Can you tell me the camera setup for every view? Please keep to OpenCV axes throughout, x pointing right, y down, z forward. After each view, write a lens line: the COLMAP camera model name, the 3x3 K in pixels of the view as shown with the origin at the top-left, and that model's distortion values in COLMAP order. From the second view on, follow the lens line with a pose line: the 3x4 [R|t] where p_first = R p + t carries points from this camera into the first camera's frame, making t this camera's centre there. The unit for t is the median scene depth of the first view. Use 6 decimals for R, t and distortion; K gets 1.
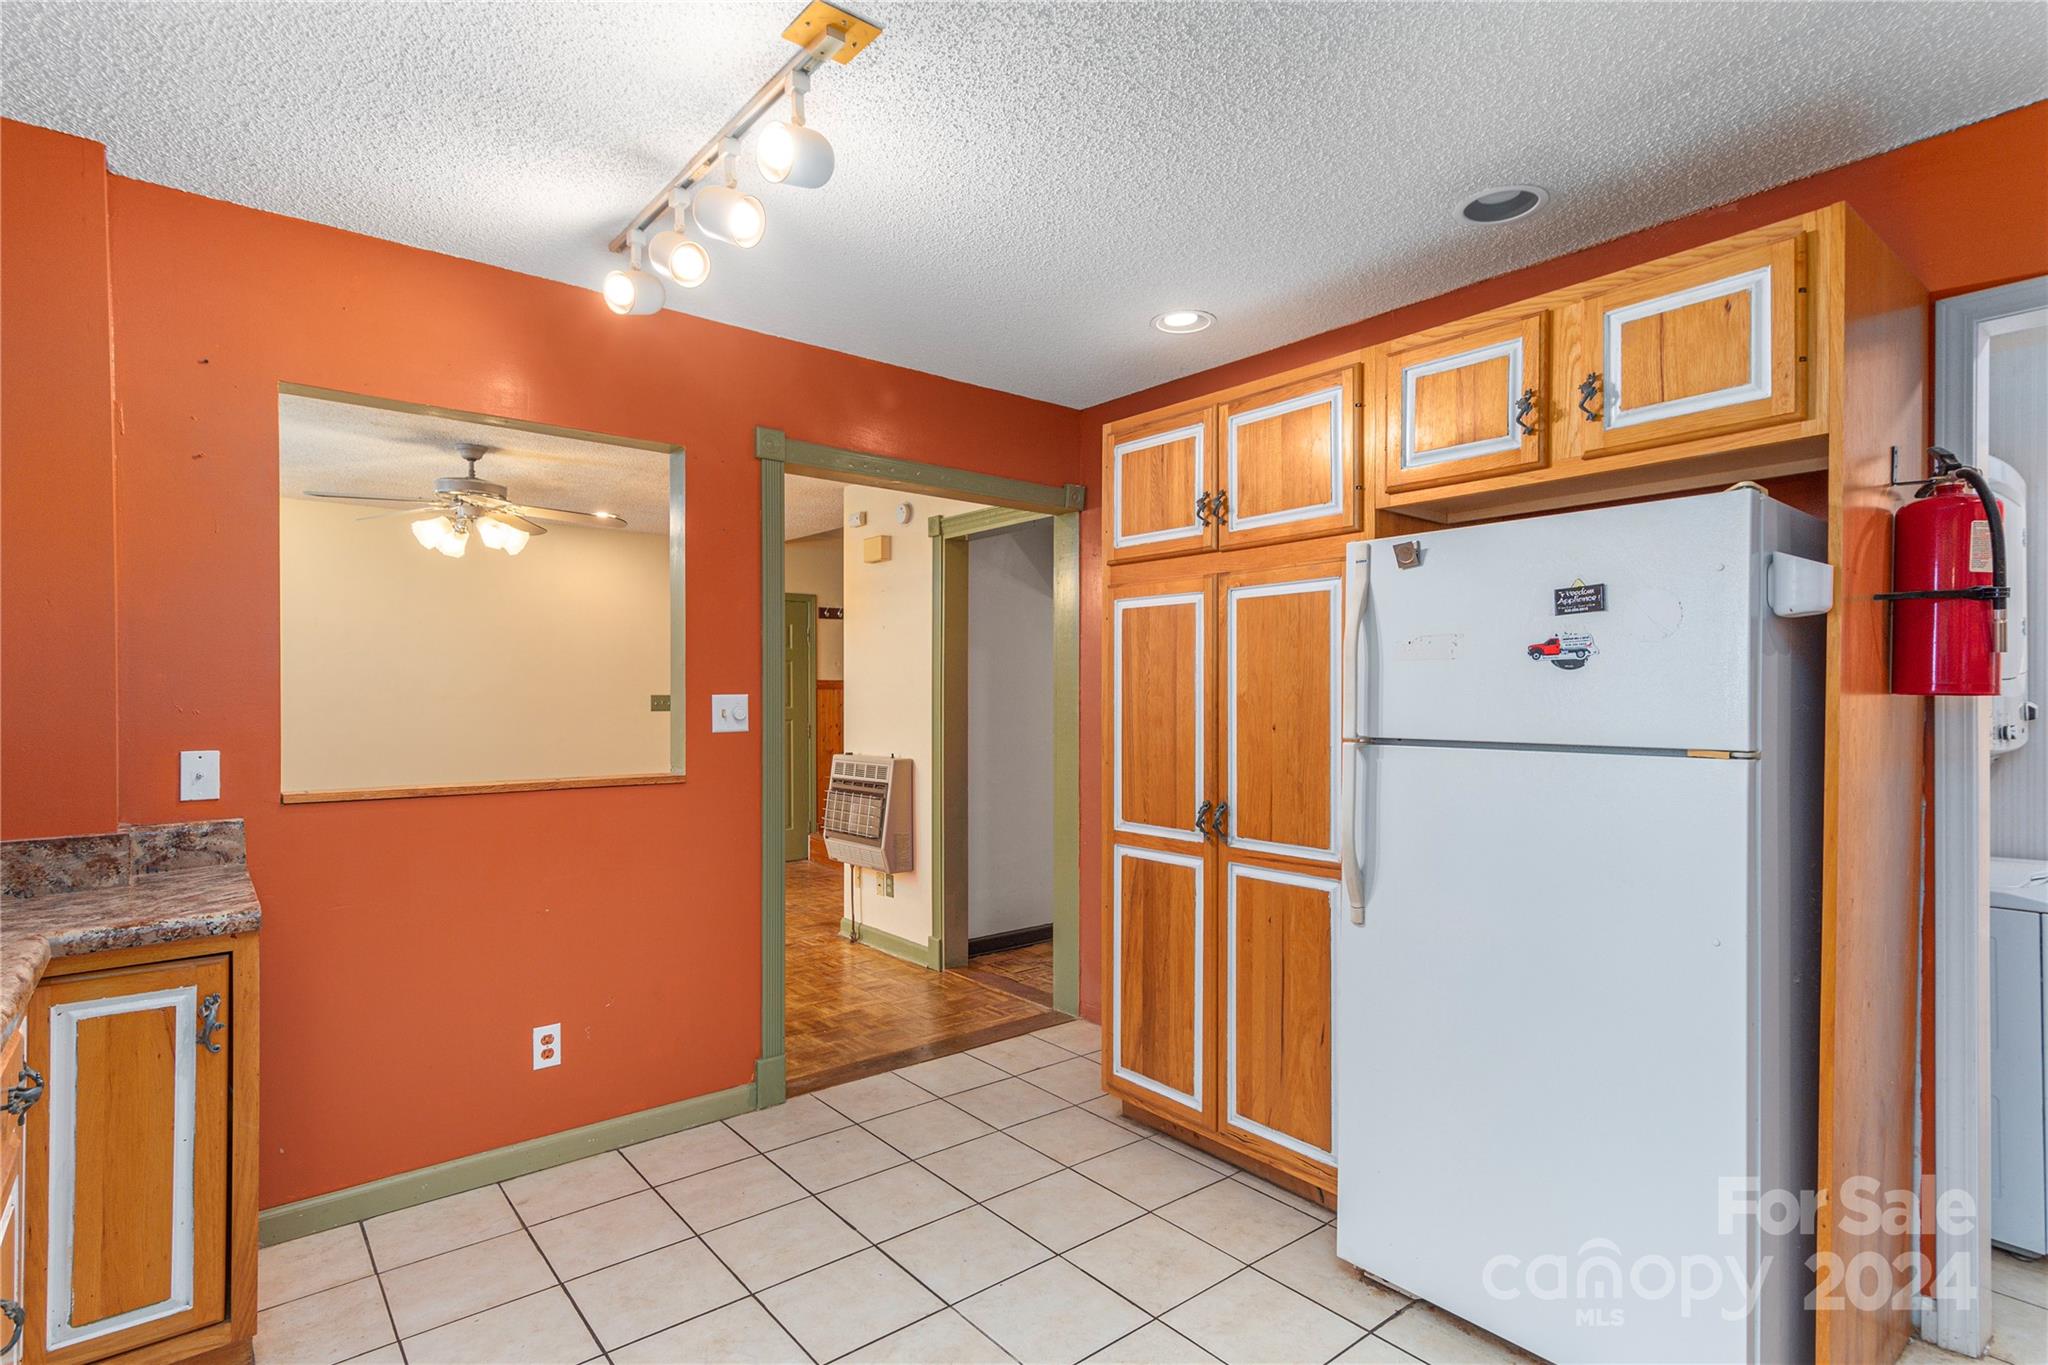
lens RADIAL K [[1016.3, 0, 1023.2], [0, 1016.3, 699.0], [0, 0, 1]] dist [0.005020, -0.000402]
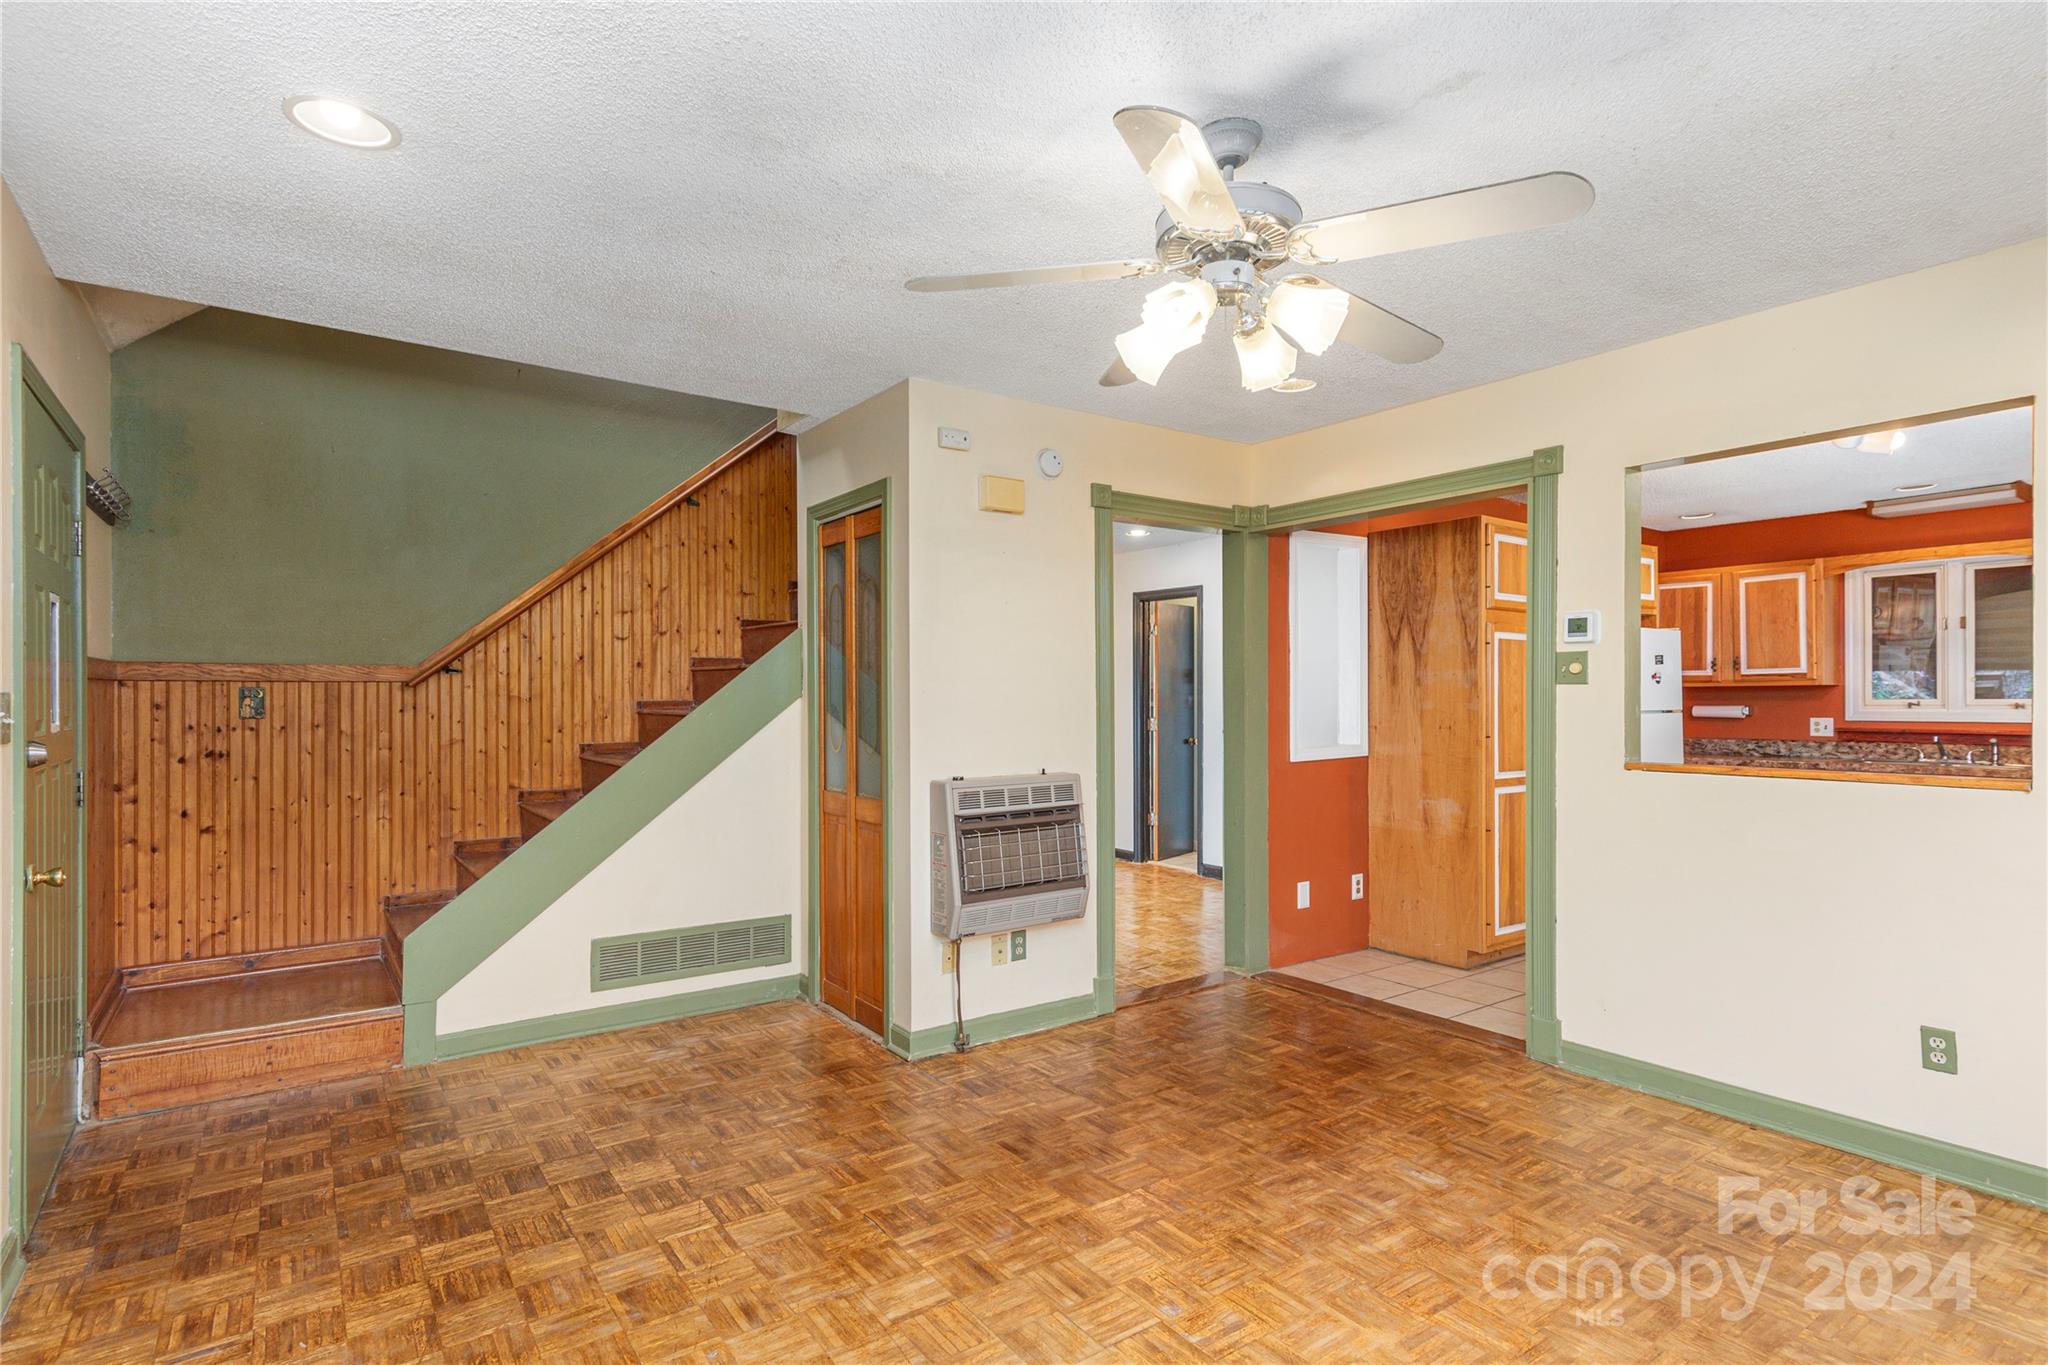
lens RADIAL K [[1016.3, 0, 1015.1], [0, 1016.3, 696.0], [0, 0, 1]] dist [0.005020, -0.000402]
pose [[0.070642, 0.002903, 0.997498, -1.422842], [0.007491, 0.999966, -0.003441, 0.001143], [-0.997474, 0.007715, 0.070618, 1.519576]]
